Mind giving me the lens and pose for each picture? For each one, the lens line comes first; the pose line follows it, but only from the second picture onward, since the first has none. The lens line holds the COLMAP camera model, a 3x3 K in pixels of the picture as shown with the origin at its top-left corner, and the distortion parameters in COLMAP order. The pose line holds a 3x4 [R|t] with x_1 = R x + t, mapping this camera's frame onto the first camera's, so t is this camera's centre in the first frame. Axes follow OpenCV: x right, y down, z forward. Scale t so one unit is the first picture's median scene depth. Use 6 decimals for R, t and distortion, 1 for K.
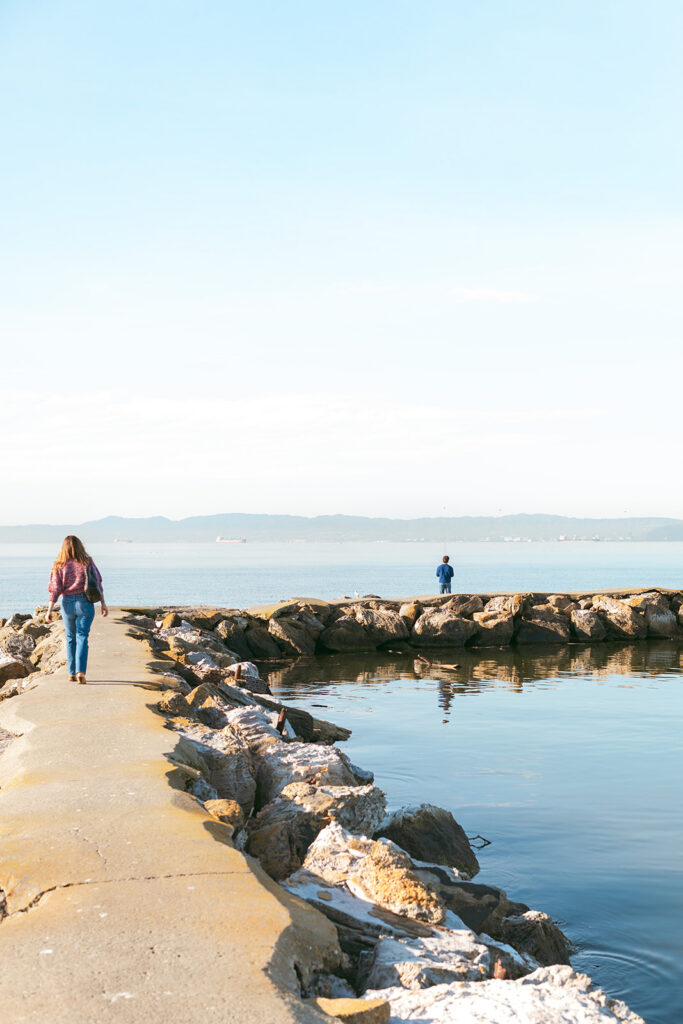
lens RADIAL K [[1776.1, 0, 329.9], [0, 1776.1, 541.5], [0, 0, 1]] dist [0.074410, 0.408406]
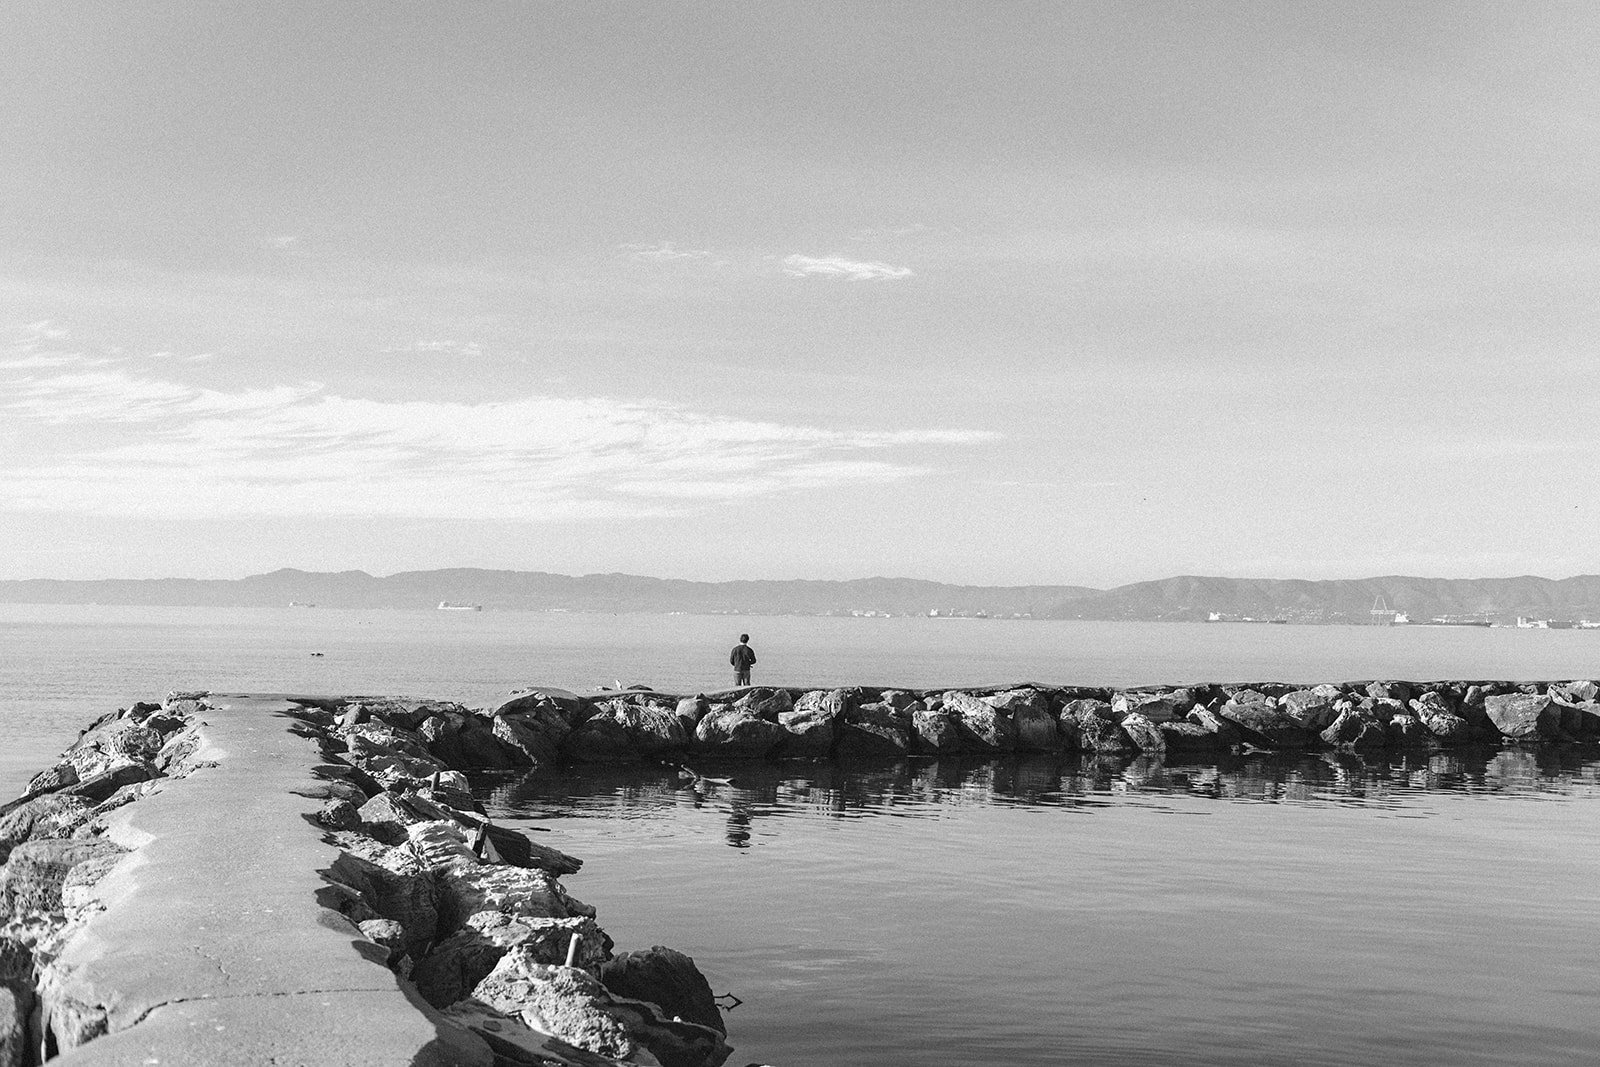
lens RADIAL K [[2775.2, 0, 800.0], [0, 2775.2, 533.5], [0, 0, 1]] dist [0.074410, 0.408406]
pose [[0.998342, 0.020672, 0.053728, 0.036141], [-0.019085, 0.999371, -0.029887, 0.001093], [-0.054312, 0.028812, 0.998108, -0.180079]]
